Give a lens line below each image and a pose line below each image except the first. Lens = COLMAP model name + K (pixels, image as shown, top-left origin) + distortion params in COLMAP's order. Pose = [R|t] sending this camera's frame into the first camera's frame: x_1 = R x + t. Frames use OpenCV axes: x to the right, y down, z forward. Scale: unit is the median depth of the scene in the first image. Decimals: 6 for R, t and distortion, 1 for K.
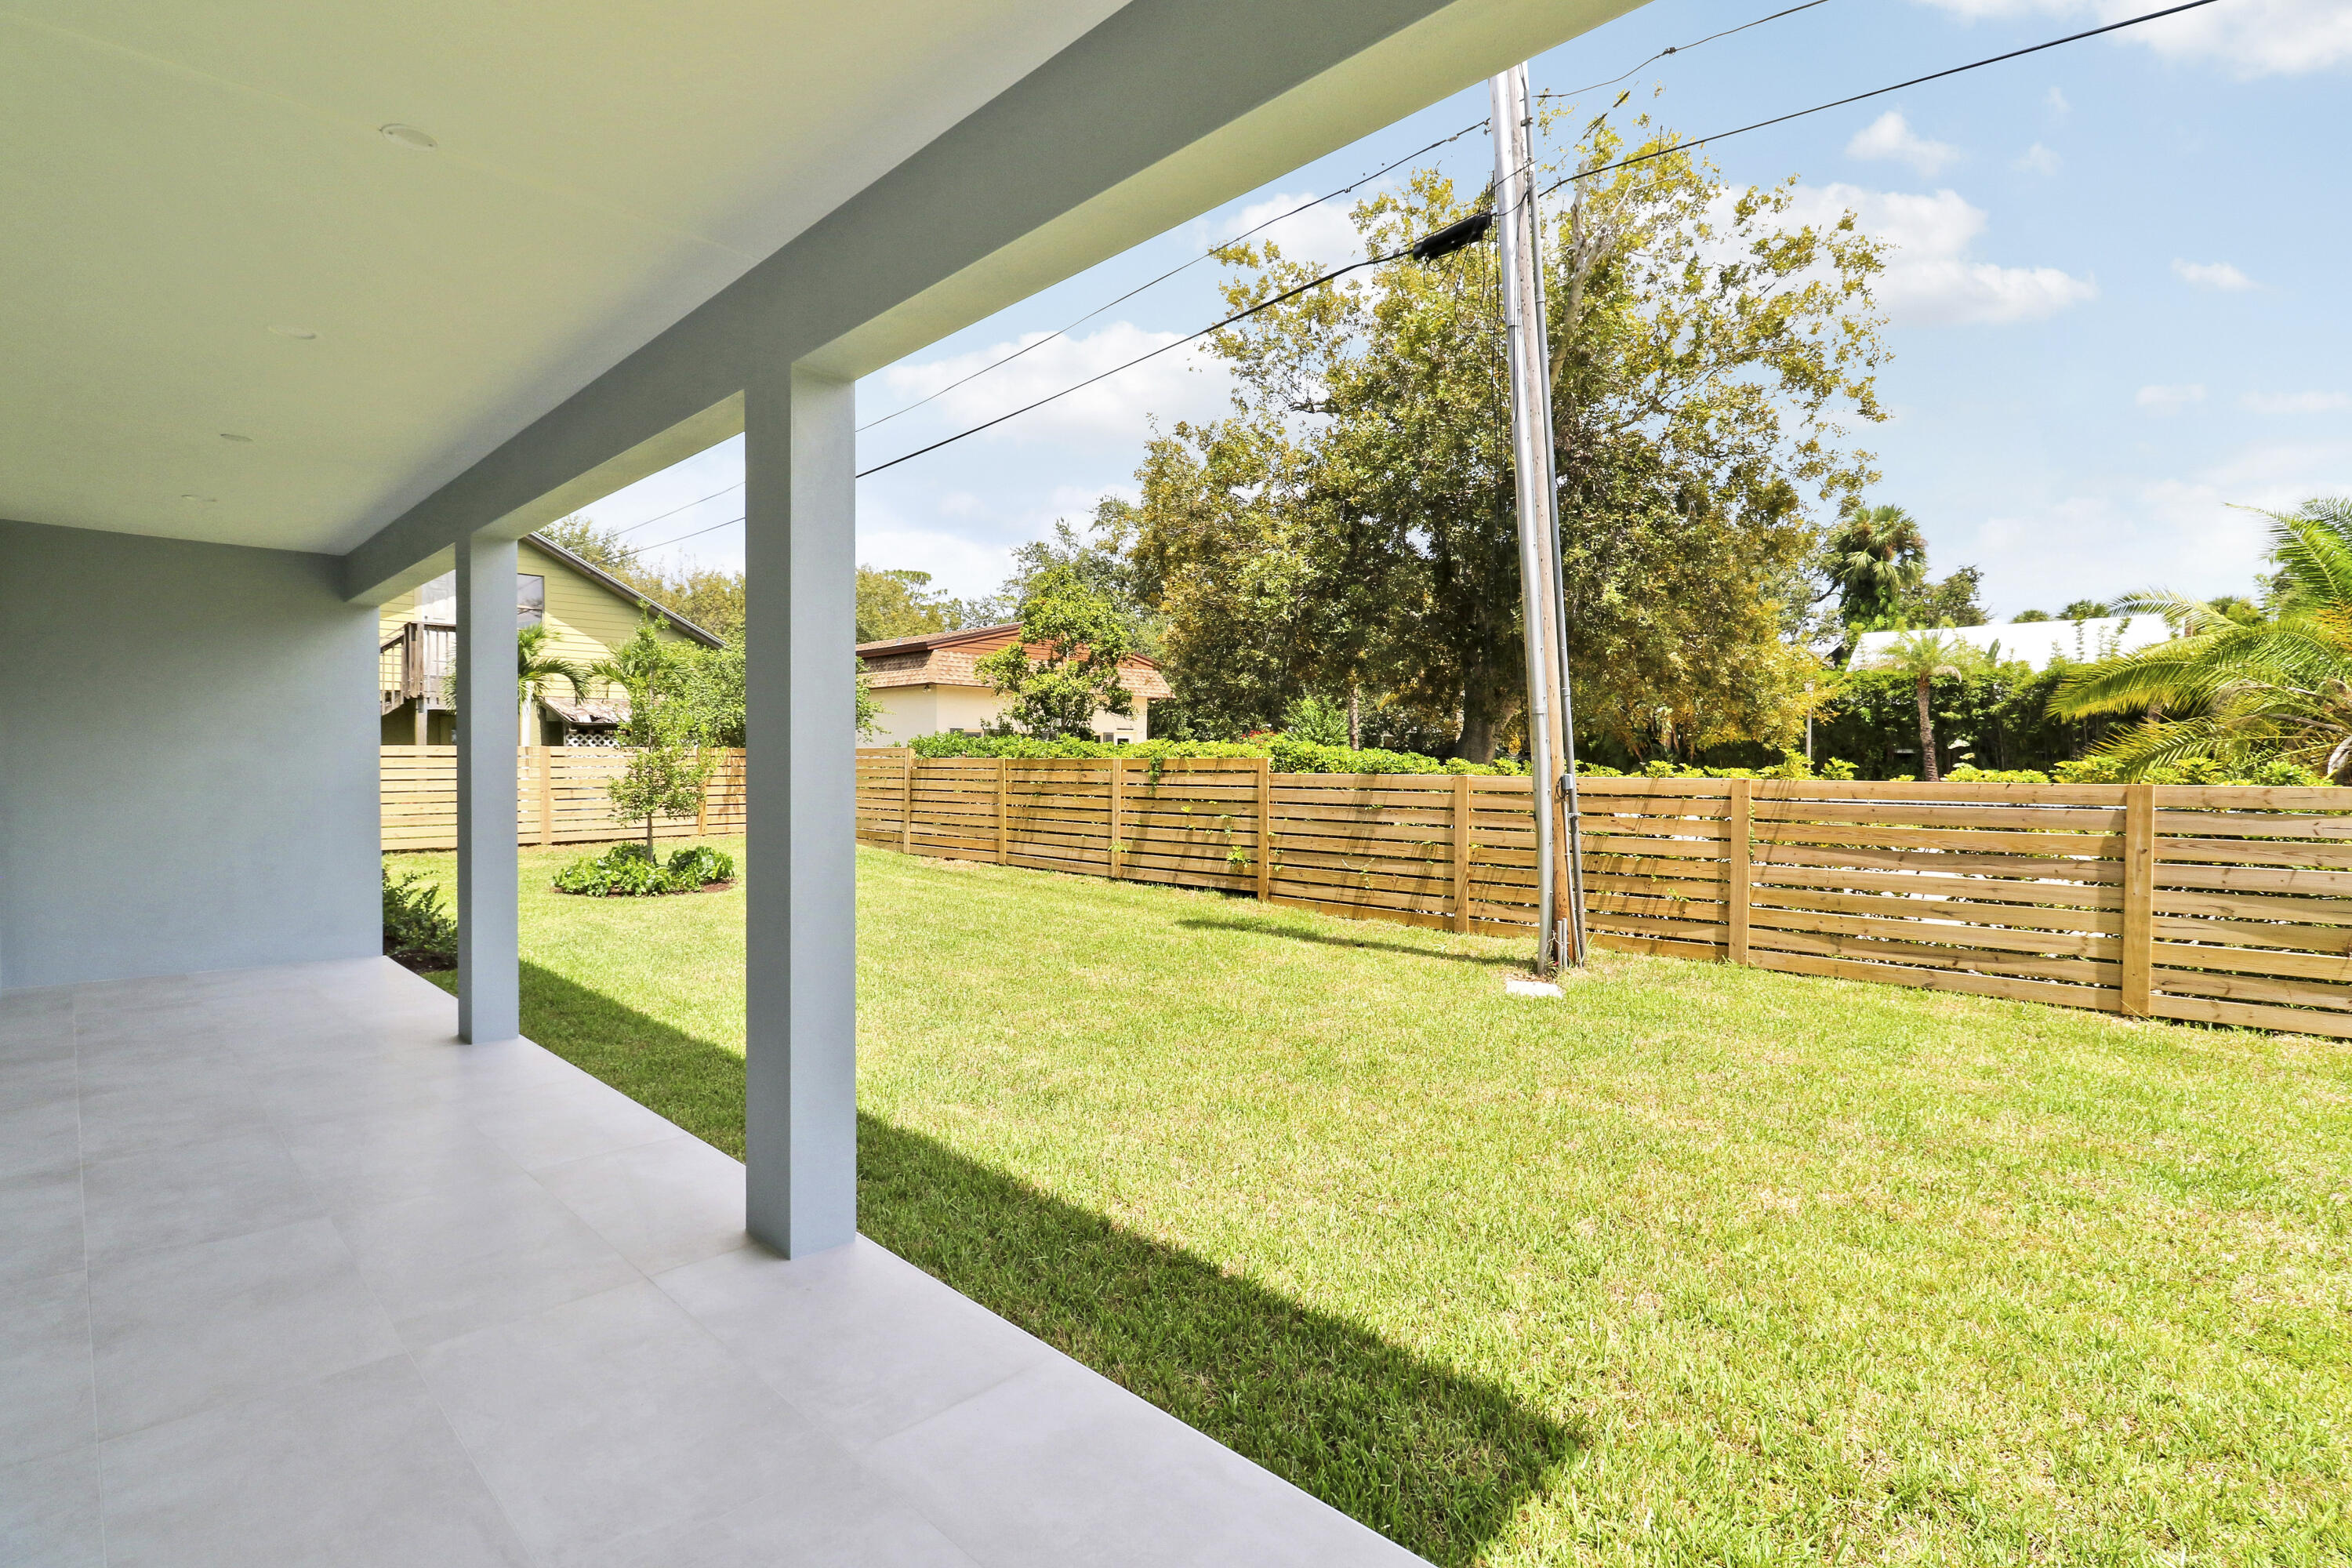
lens RADIAL K [[1078.2, 0, 1176.8], [0, 1078.2, 776.7], [0, 0, 1]] dist [-0.002162, -0.000195]
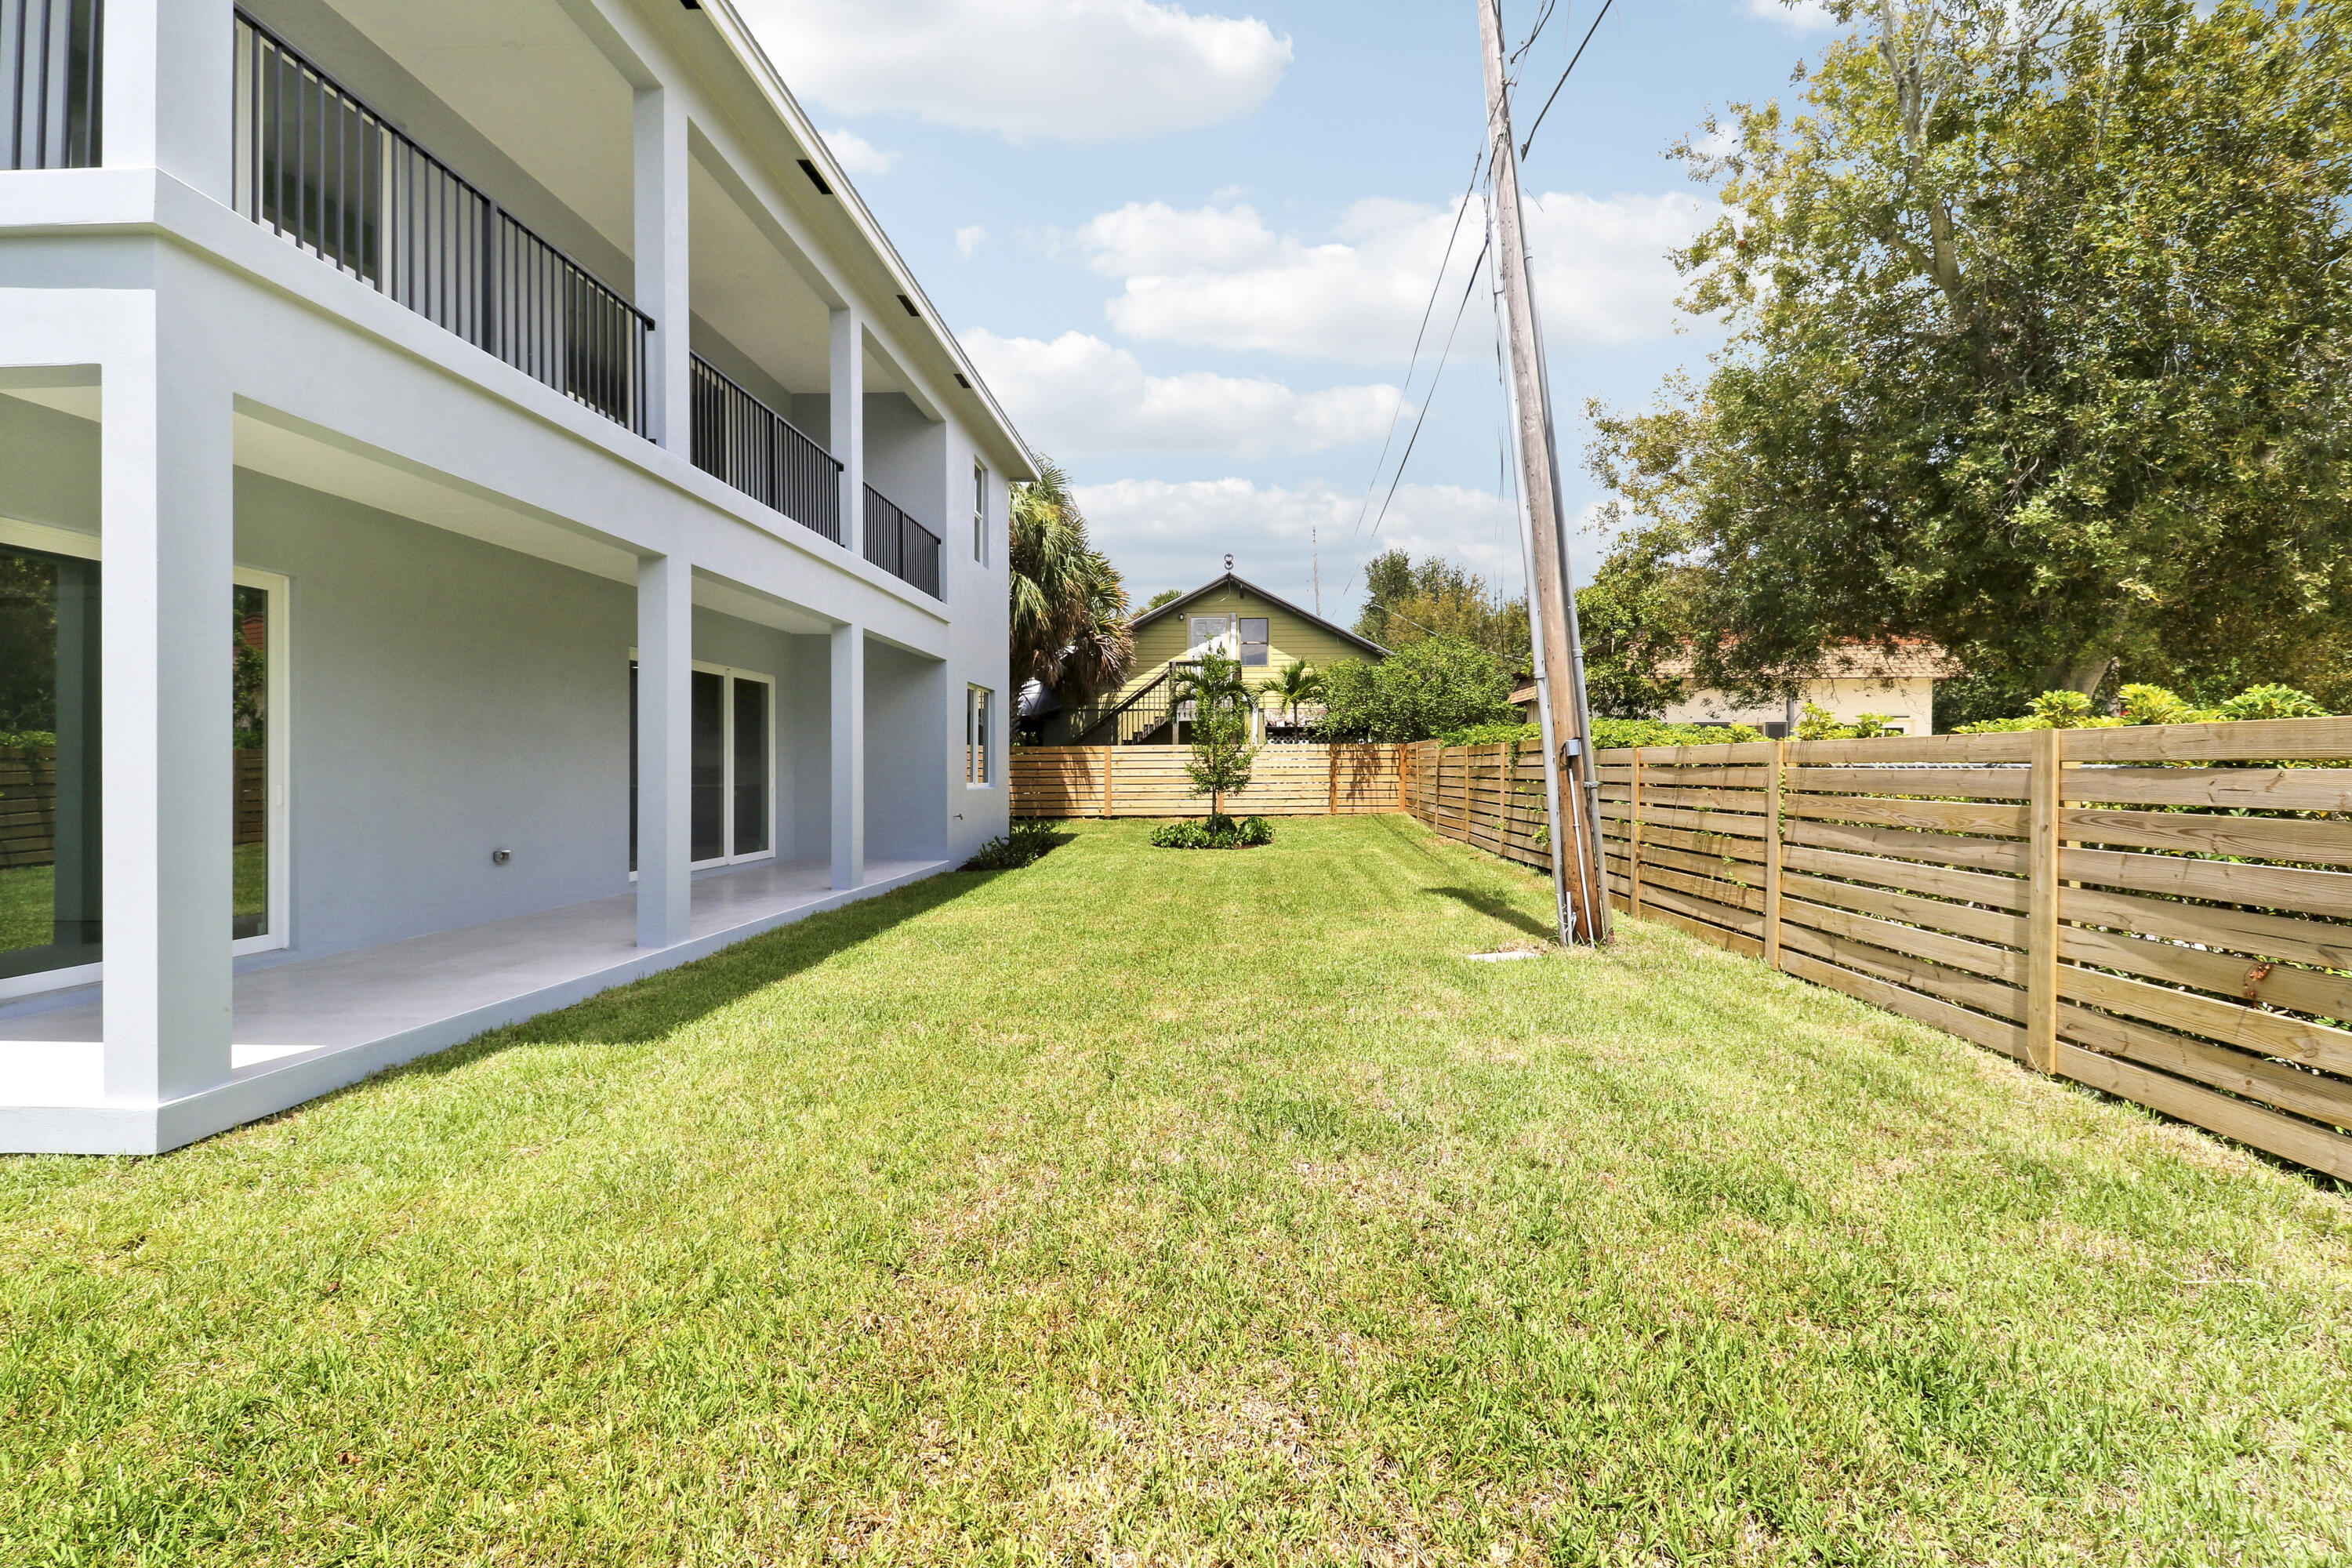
lens RADIAL K [[1078.2, 0, 1177.8], [0, 1078.2, 772.8], [0, 0, 1]] dist [-0.002162, -0.000195]
pose [[0.651597, -0.000742, -0.758565, 0.848026], [-0.006456, 0.999958, -0.006523, 0.034378], [0.758538, 0.009148, 0.651565, 0.118954]]
